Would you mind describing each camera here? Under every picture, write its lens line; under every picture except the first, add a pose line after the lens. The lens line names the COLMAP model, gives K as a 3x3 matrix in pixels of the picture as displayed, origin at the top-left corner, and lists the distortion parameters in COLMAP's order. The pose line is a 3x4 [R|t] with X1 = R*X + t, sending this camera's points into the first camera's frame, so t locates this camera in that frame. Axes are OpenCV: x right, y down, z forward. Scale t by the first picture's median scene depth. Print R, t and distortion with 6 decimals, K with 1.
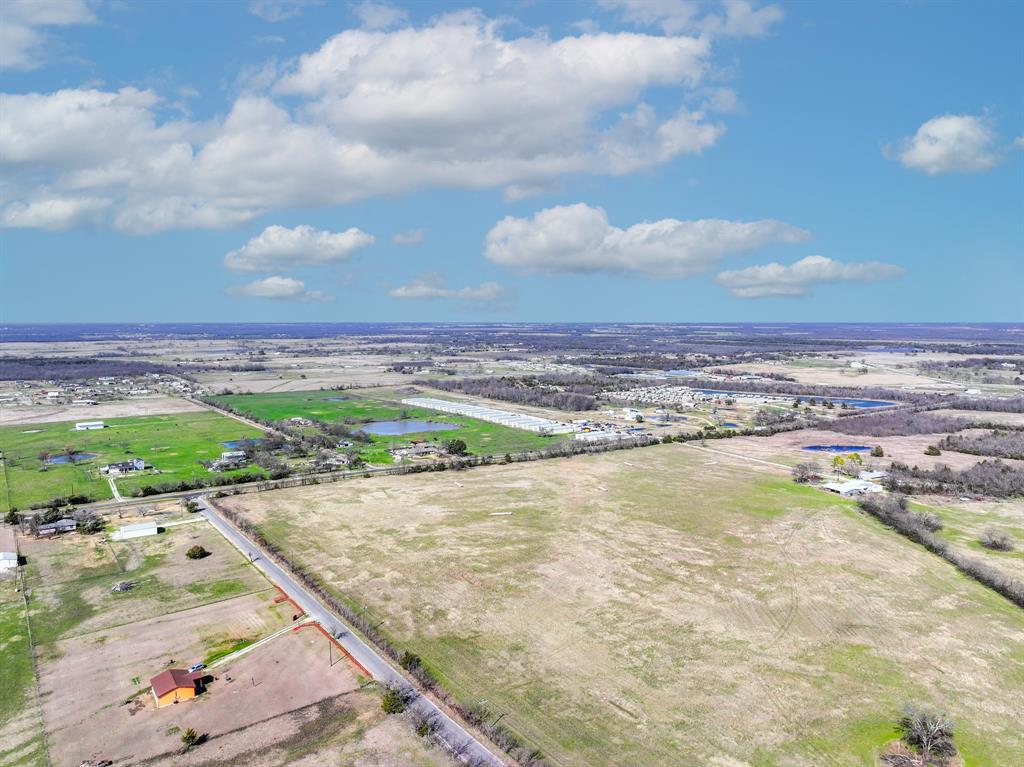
lens RADIAL K [[718.6, 0, 507.7], [0, 718.6, 384.6], [0, 0, 1]] dist [-0.007010, 0.023275]
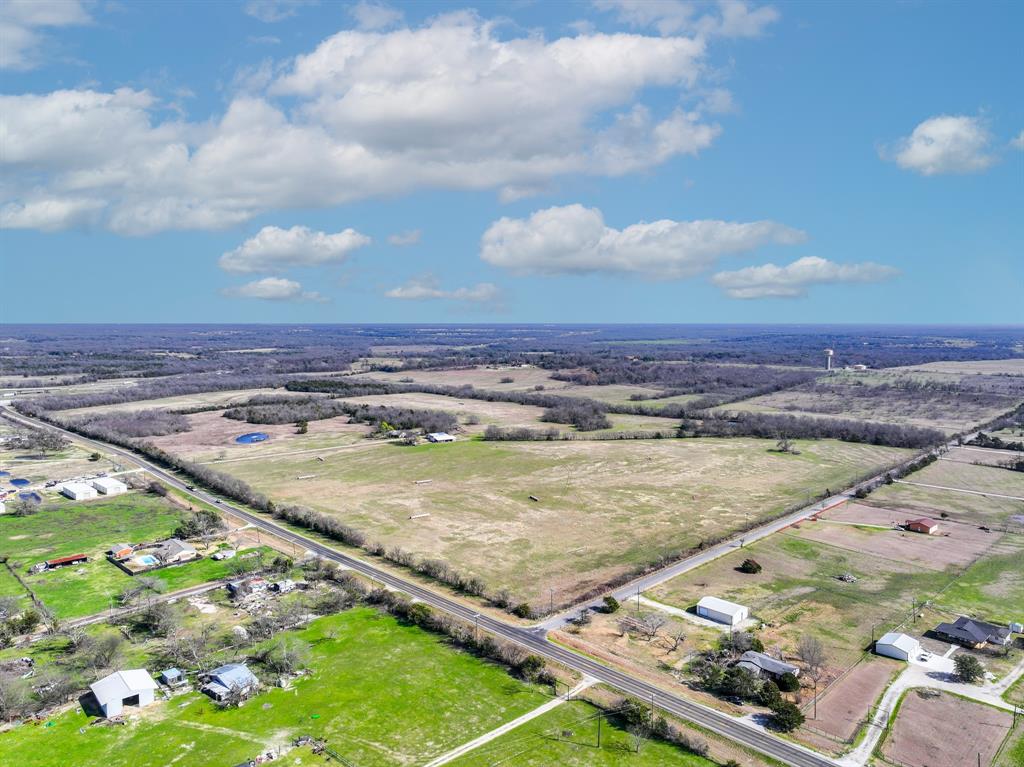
lens RADIAL K [[718.6, 0, 507.7], [0, 718.6, 384.6], [0, 0, 1]] dist [-0.007010, 0.023275]
pose [[-0.152702, -0.088430, 0.984308, -1.431422], [0.091029, 0.990496, 0.103107, -0.149367], [-0.984071, 0.105345, -0.143201, 1.566207]]
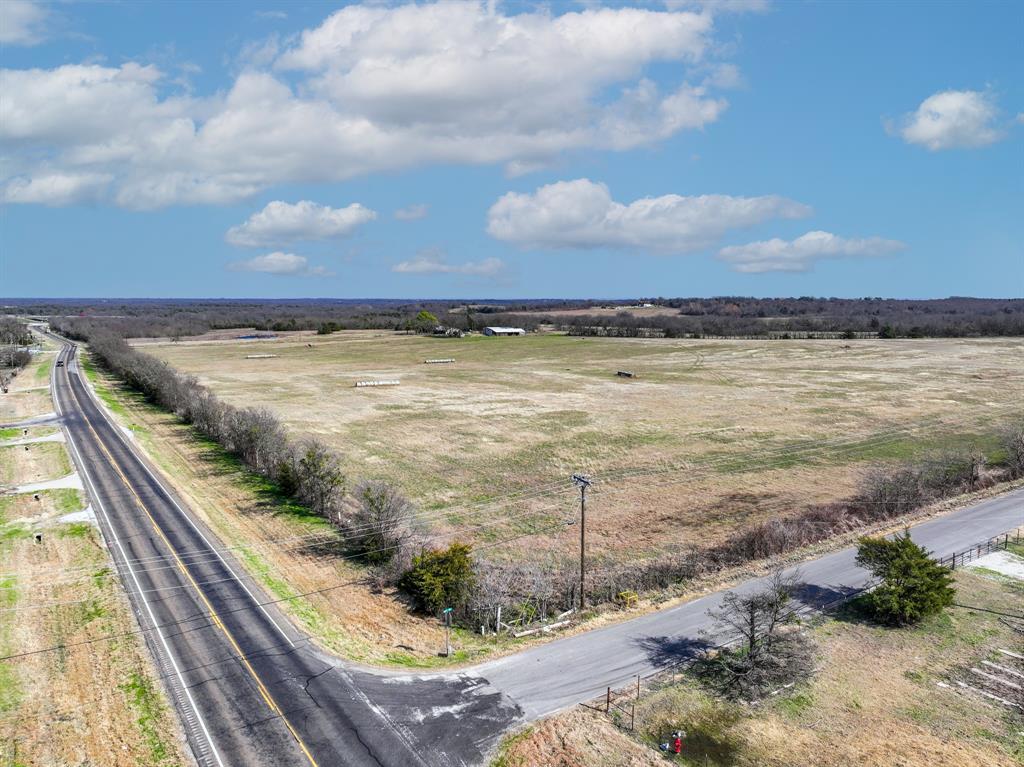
lens RADIAL K [[718.6, 0, 507.7], [0, 718.6, 384.6], [0, 0, 1]] dist [-0.007010, 0.023275]
pose [[0.026465, -0.111001, 0.993468, -0.755430], [0.090496, 0.990001, 0.108203, 0.155213], [-0.995545, 0.087042, 0.036245, 1.422350]]
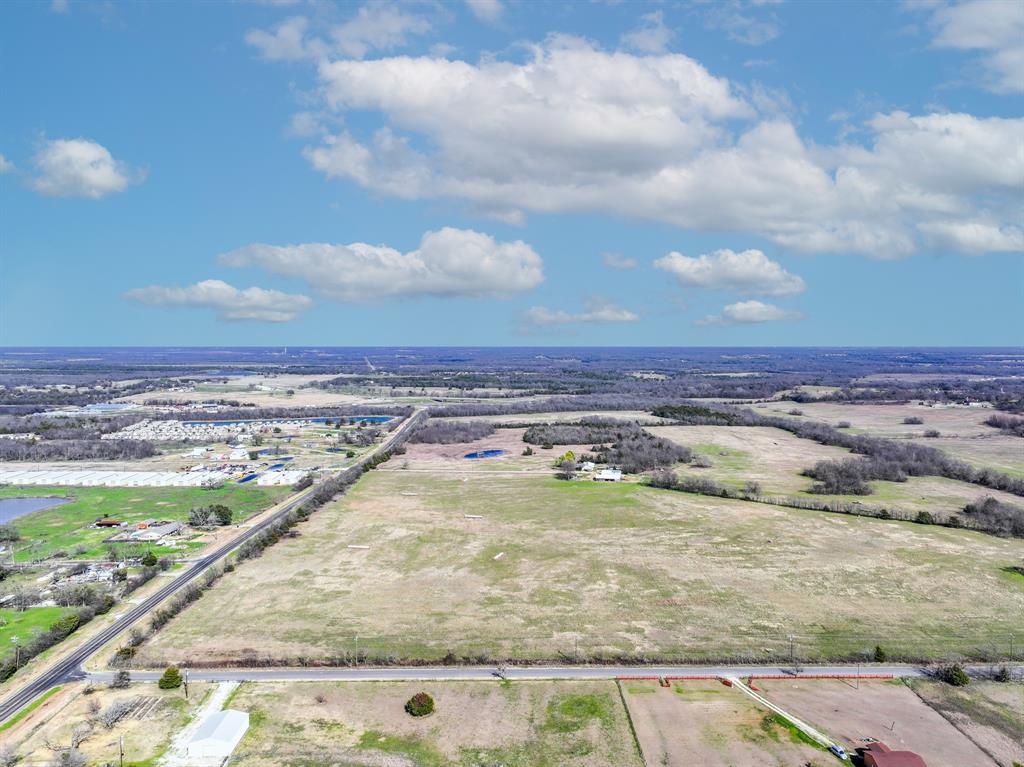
lens RADIAL K [[718.6, 0, 507.7], [0, 718.6, 384.6], [0, 0, 1]] dist [-0.007010, 0.023275]
pose [[0.567498, -0.046691, 0.822050, -0.995929], [0.075019, 0.997170, 0.004848, -0.058085], [-0.819950, 0.058919, 0.569394, 0.597222]]
